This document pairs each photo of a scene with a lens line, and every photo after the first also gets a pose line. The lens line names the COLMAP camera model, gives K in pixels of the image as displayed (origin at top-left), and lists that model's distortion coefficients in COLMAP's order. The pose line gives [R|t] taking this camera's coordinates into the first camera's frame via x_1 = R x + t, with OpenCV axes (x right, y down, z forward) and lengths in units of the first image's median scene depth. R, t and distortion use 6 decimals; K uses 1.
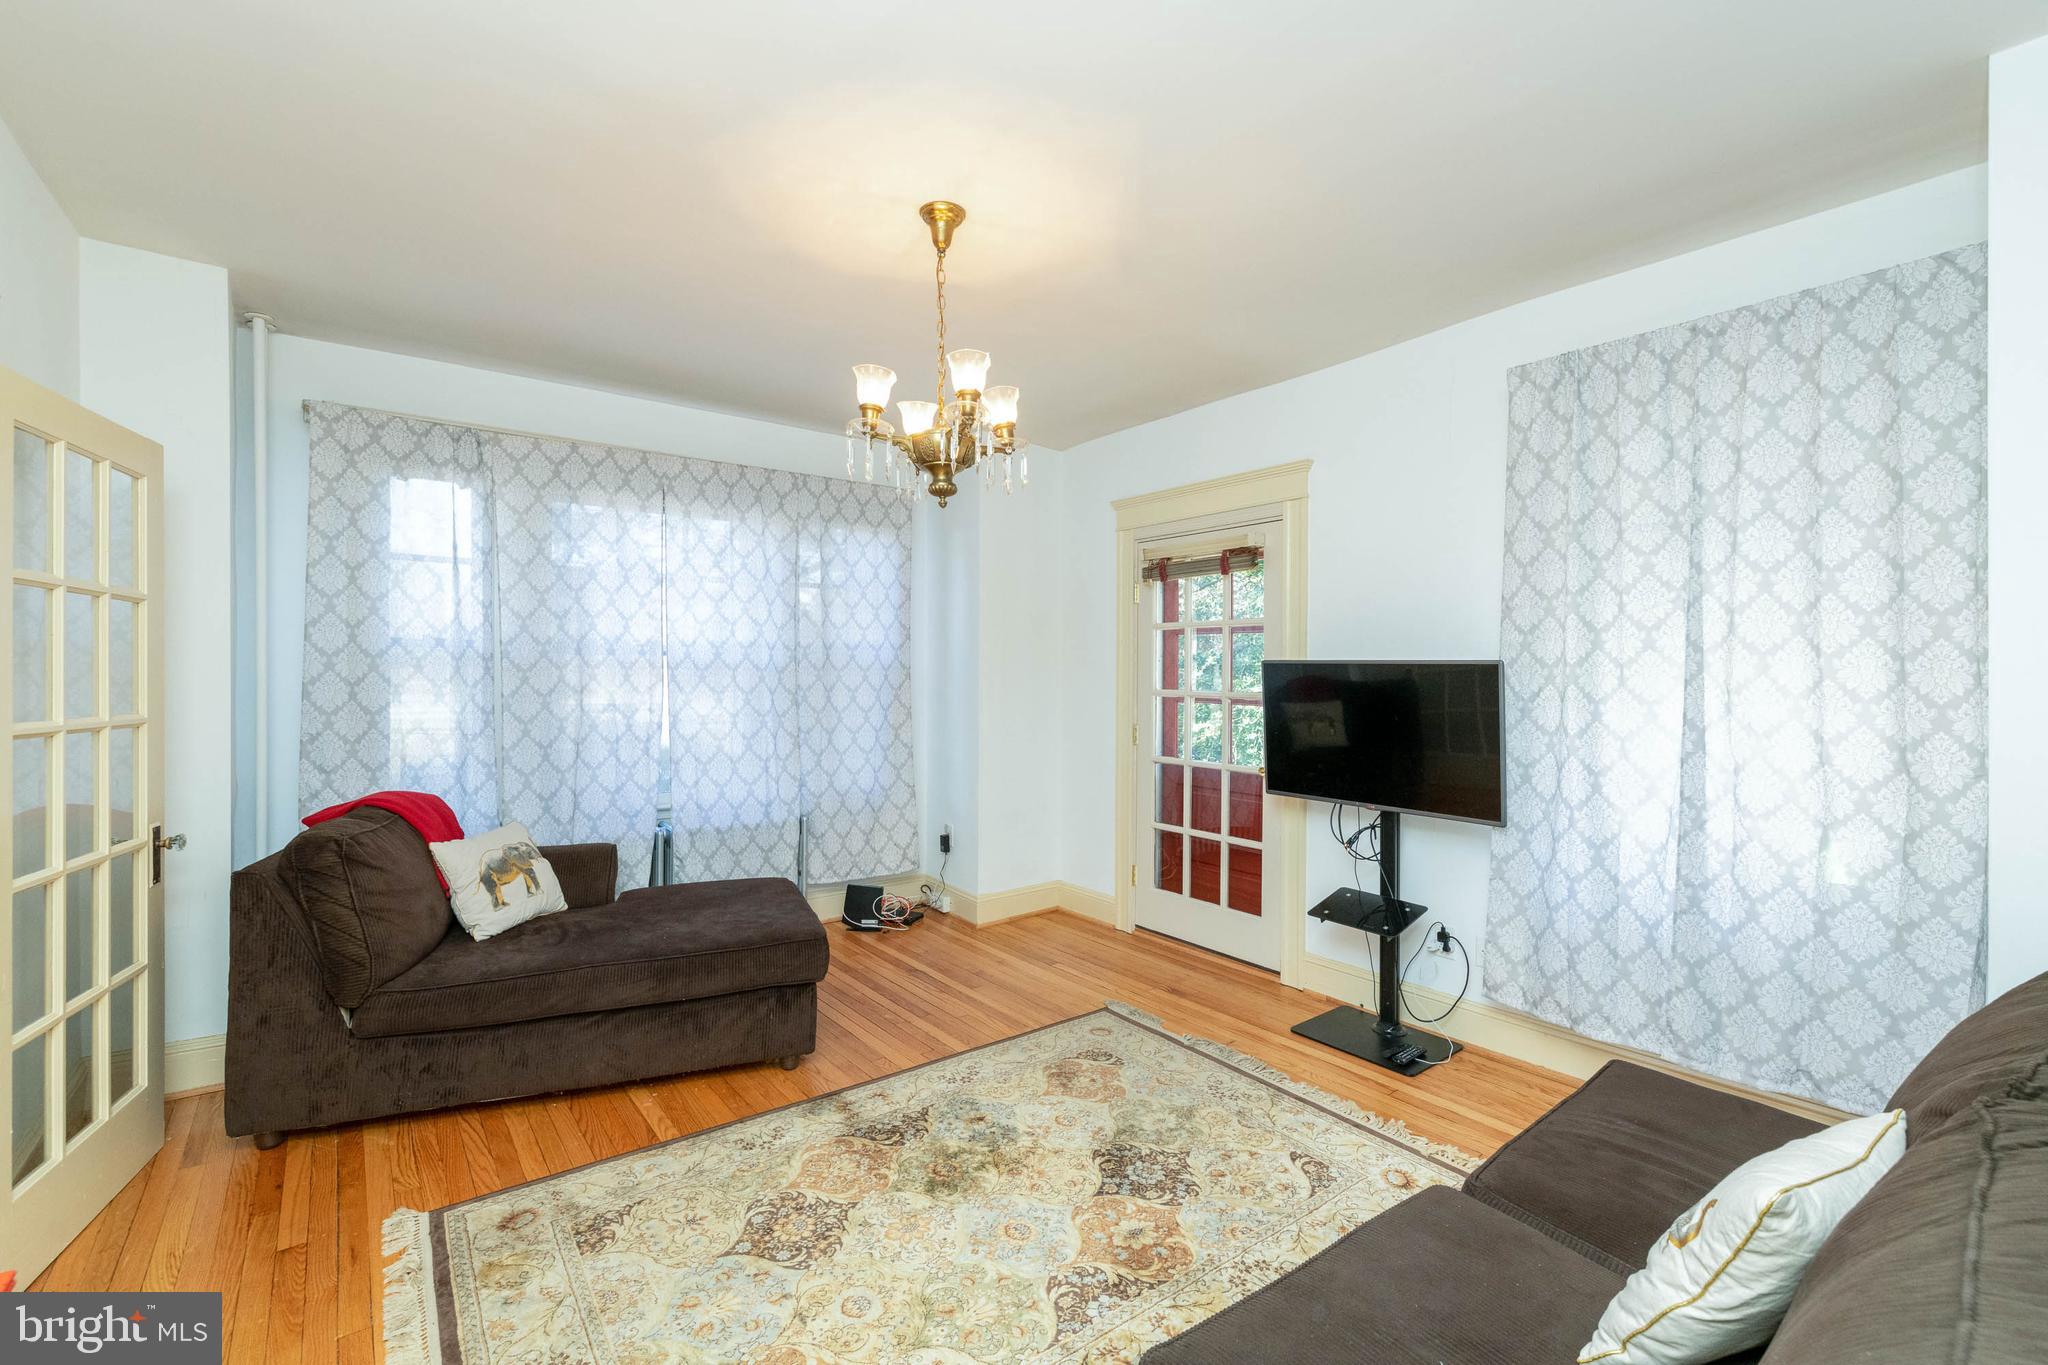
lens RADIAL K [[887.7, 0, 1029.7], [0, 887.7, 681.2], [0, 0, 1]] dist [0.001027, 0.000791]
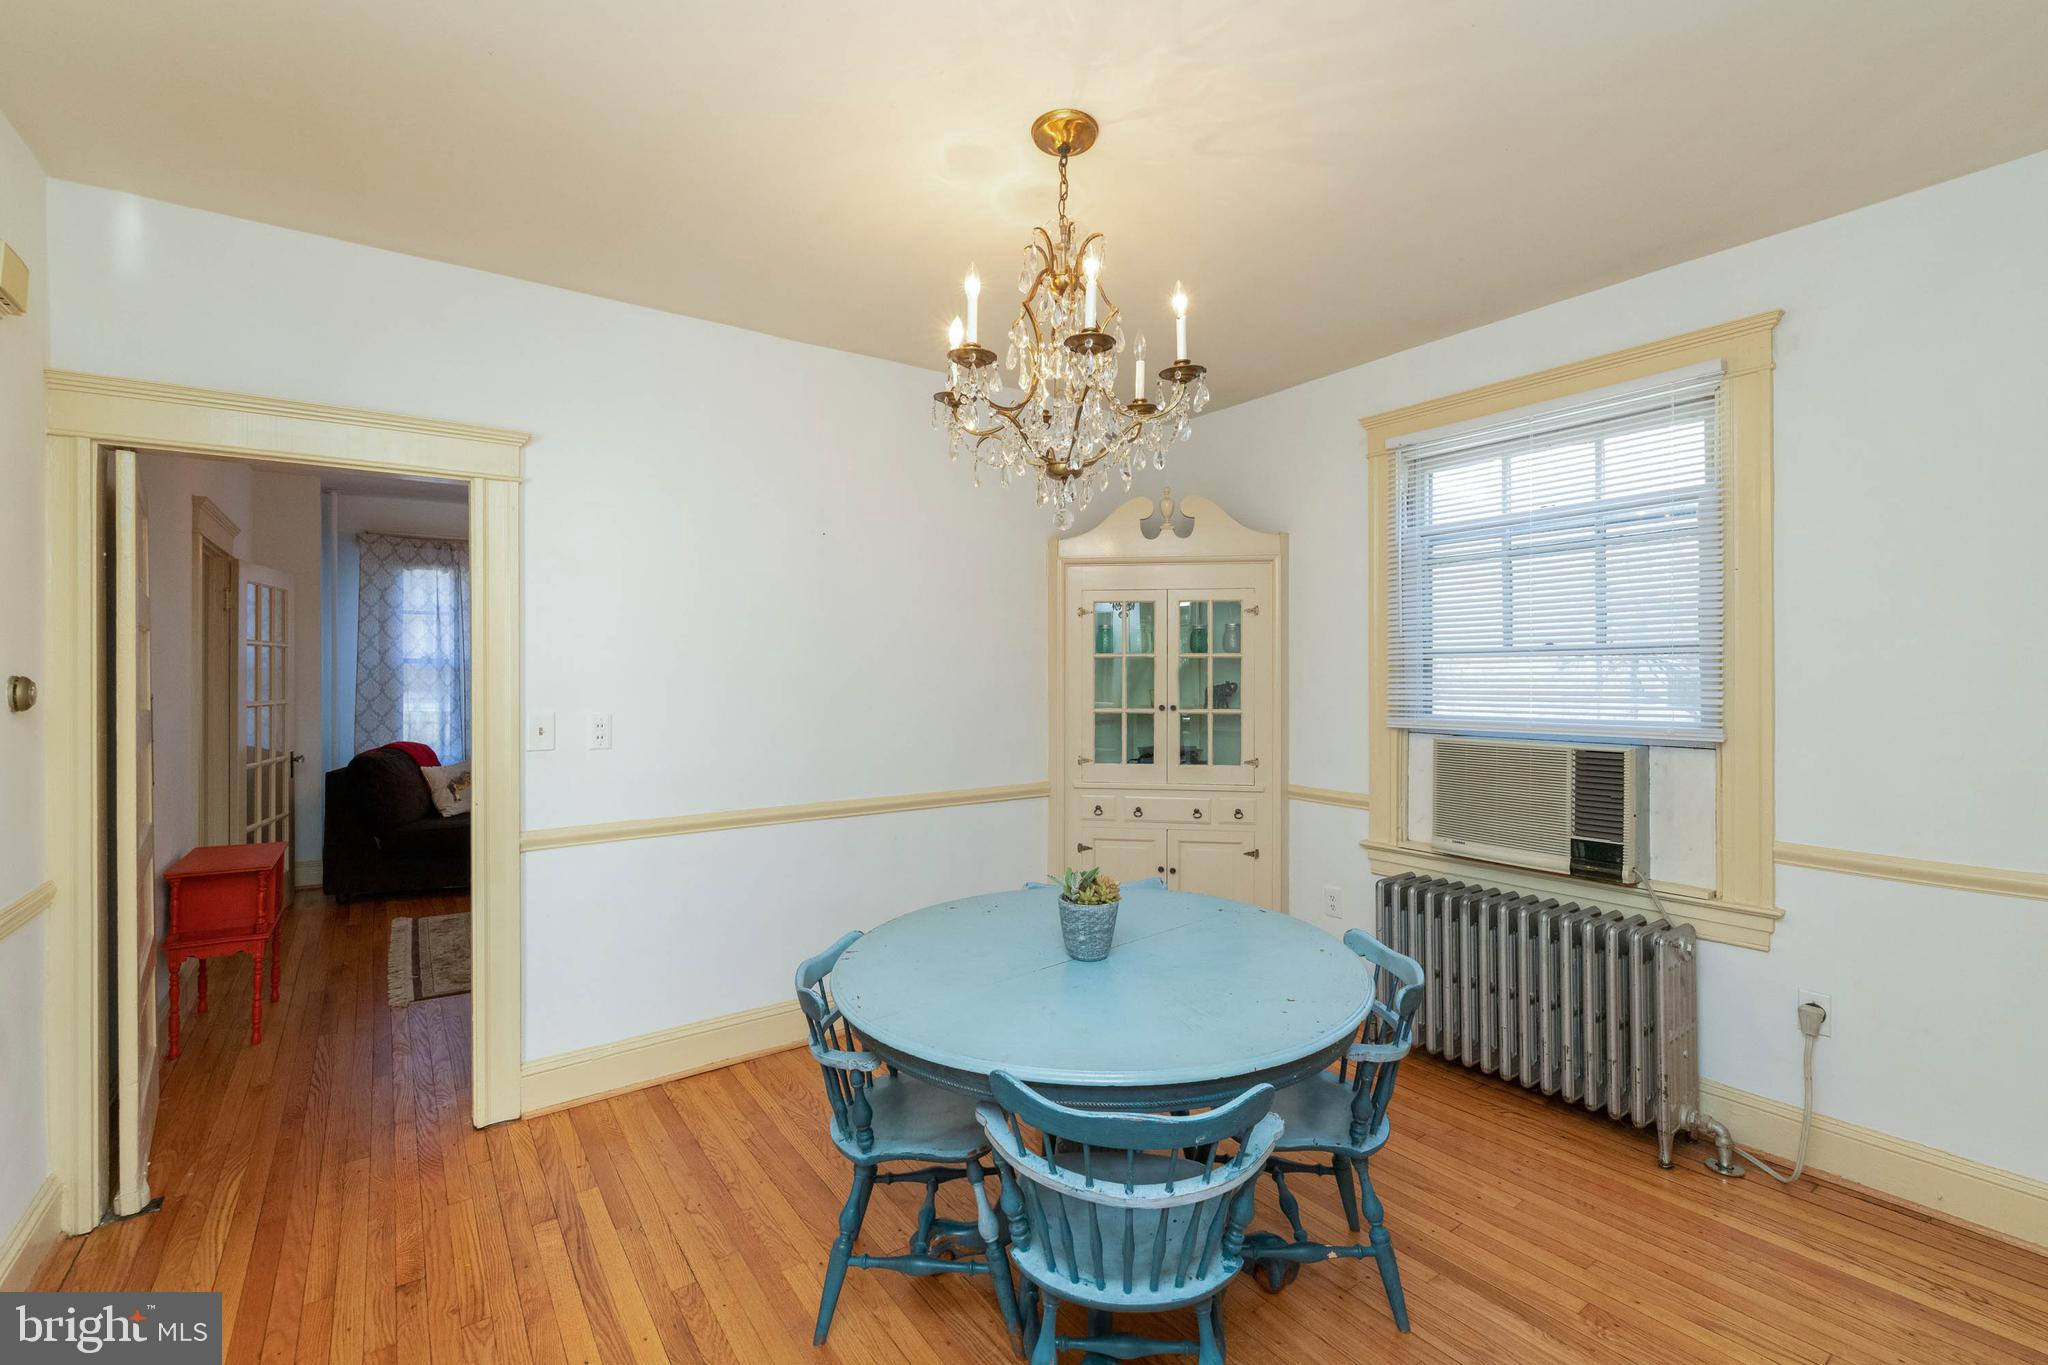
lens RADIAL K [[887.7, 0, 1015.2], [0, 887.7, 669.0], [0, 0, 1]] dist [0.001027, 0.000791]
pose [[0.999130, -0.007626, -0.040992, 0.663571], [0.007328, 0.999946, -0.007422, -0.005690], [0.041046, 0.007115, 0.999132, -0.835755]]
